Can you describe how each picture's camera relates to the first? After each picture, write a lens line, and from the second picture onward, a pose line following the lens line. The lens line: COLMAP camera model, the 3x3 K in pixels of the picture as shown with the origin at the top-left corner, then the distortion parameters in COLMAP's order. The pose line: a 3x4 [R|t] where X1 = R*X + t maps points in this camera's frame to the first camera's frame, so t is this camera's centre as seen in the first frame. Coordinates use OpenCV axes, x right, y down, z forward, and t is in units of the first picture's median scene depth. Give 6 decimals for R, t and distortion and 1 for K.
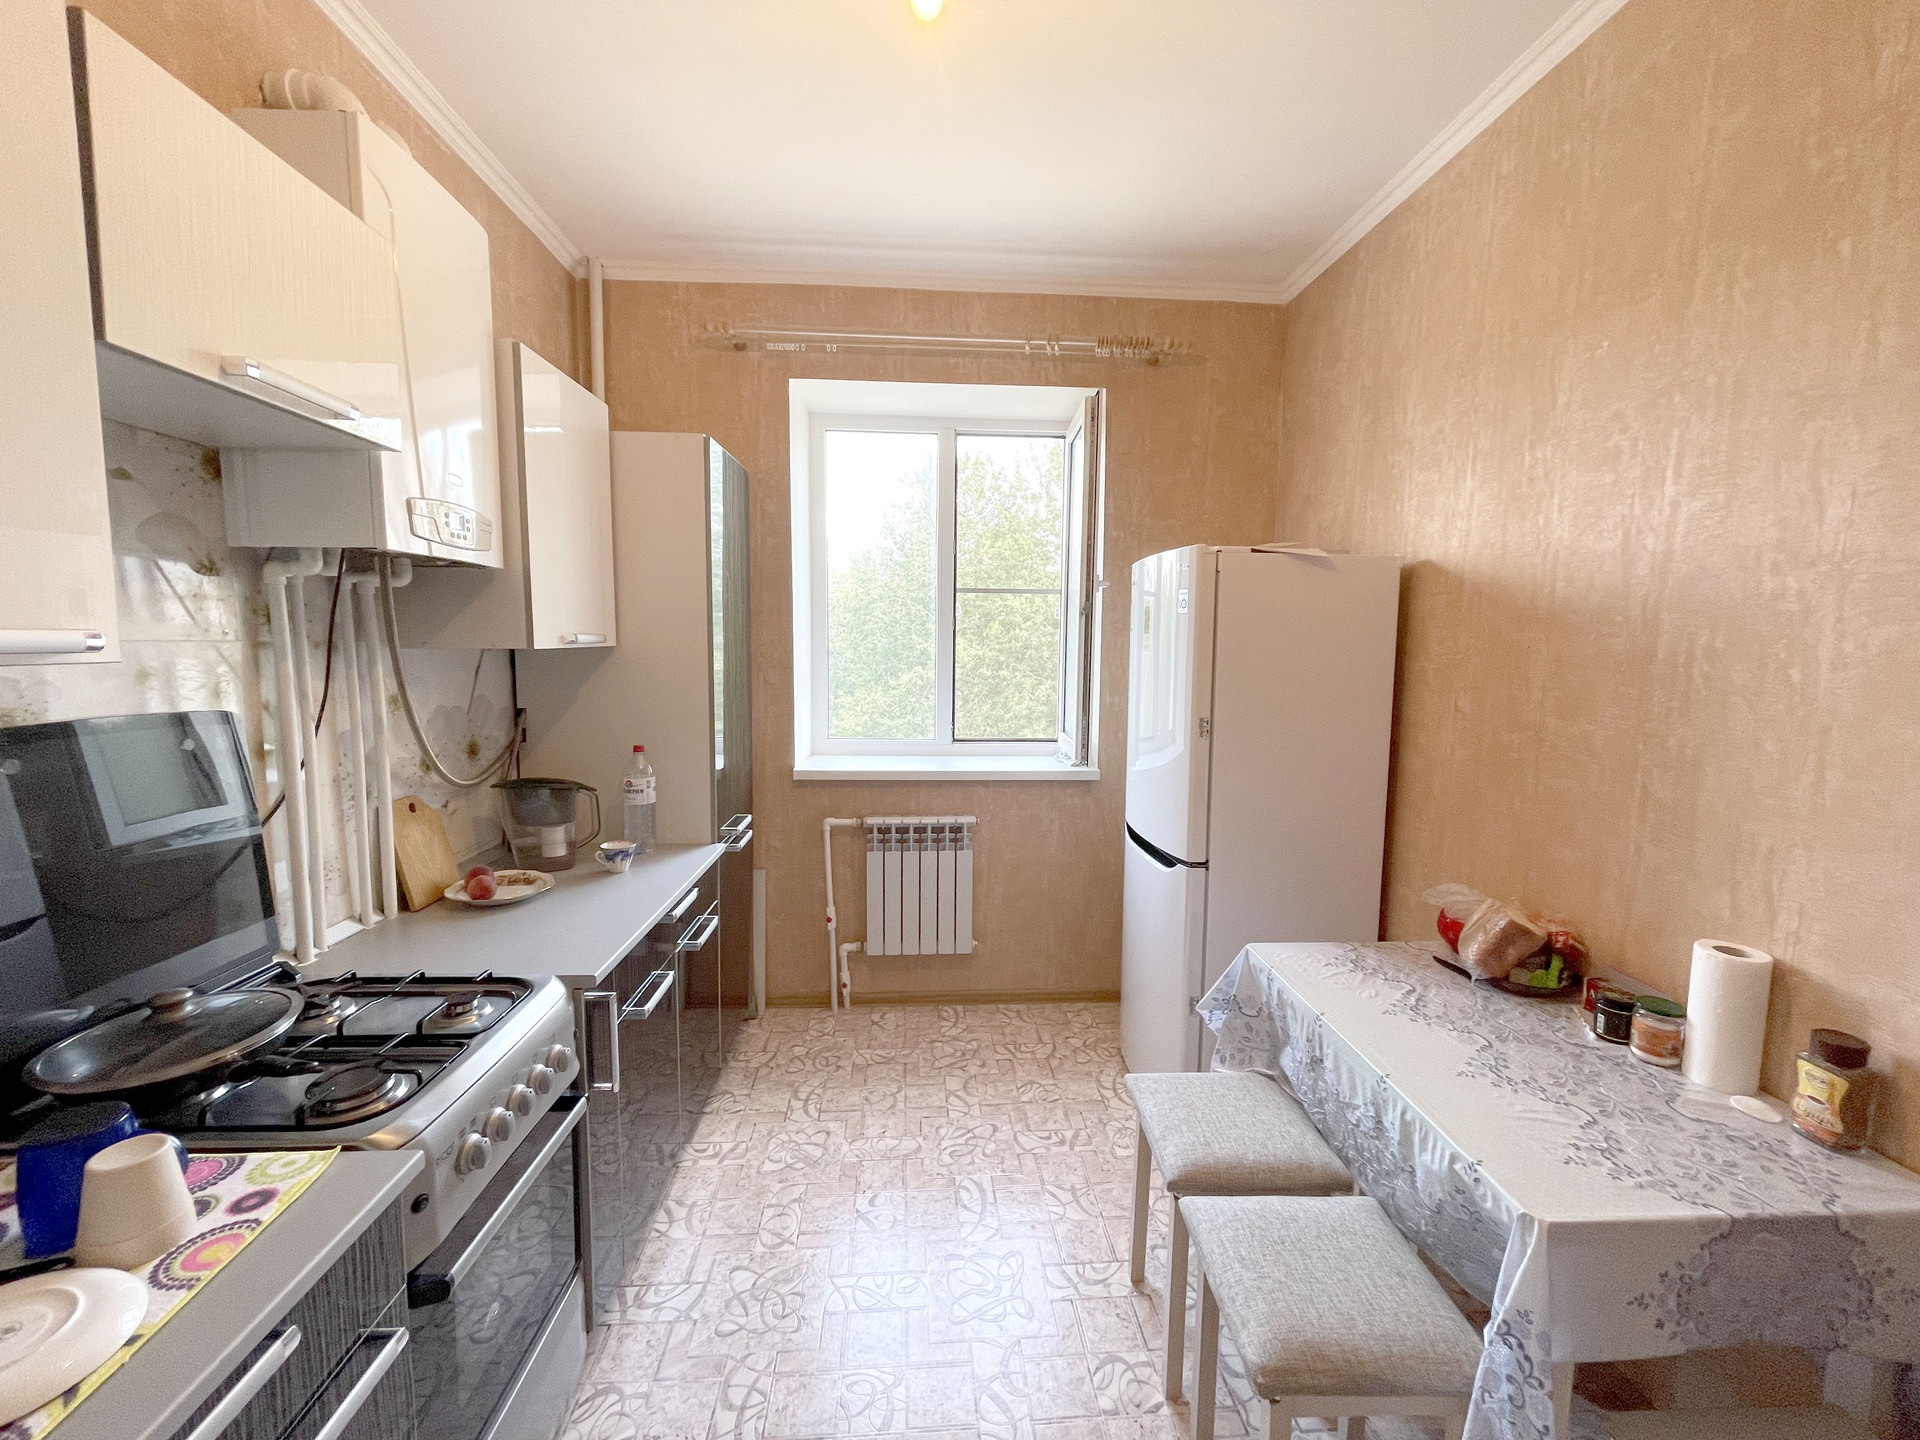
lens RADIAL K [[775.5, 0, 955.2], [0, 775.5, 715.4], [0, 0, 1]] dist [-0.015042, 0.009816]
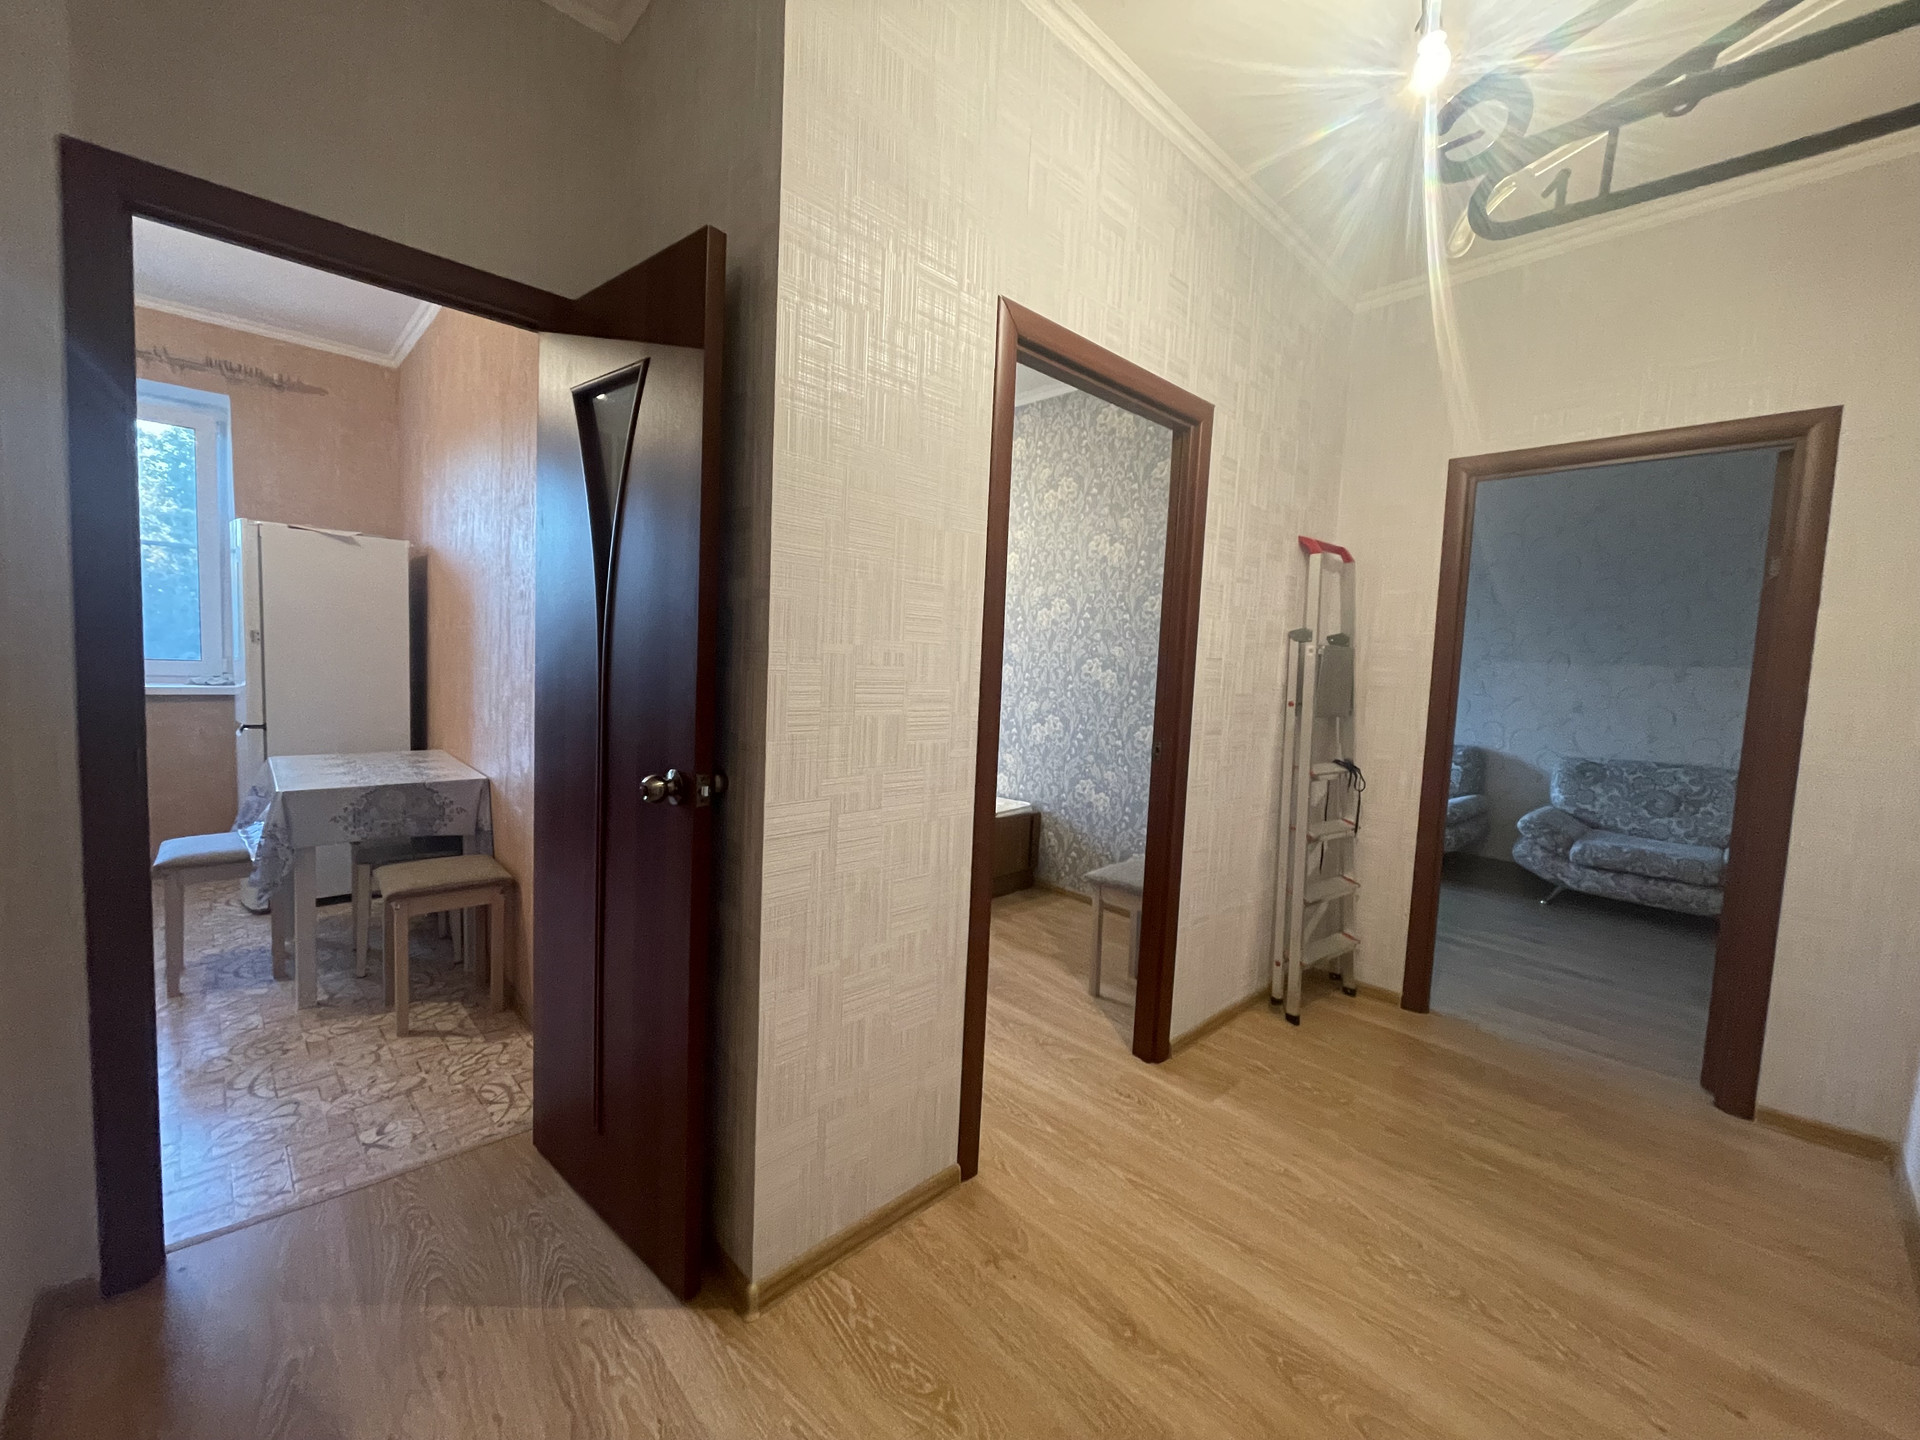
lens RADIAL K [[775.5, 0, 955.2], [0, 775.5, 715.4], [0, 0, 1]] dist [-0.015042, 0.009816]
pose [[0.743606, -0.020695, 0.668298, 0.707629], [0.026844, 0.999639, 0.001086, 0.453334], [-0.668079, 0.017132, 0.743893, -2.399163]]
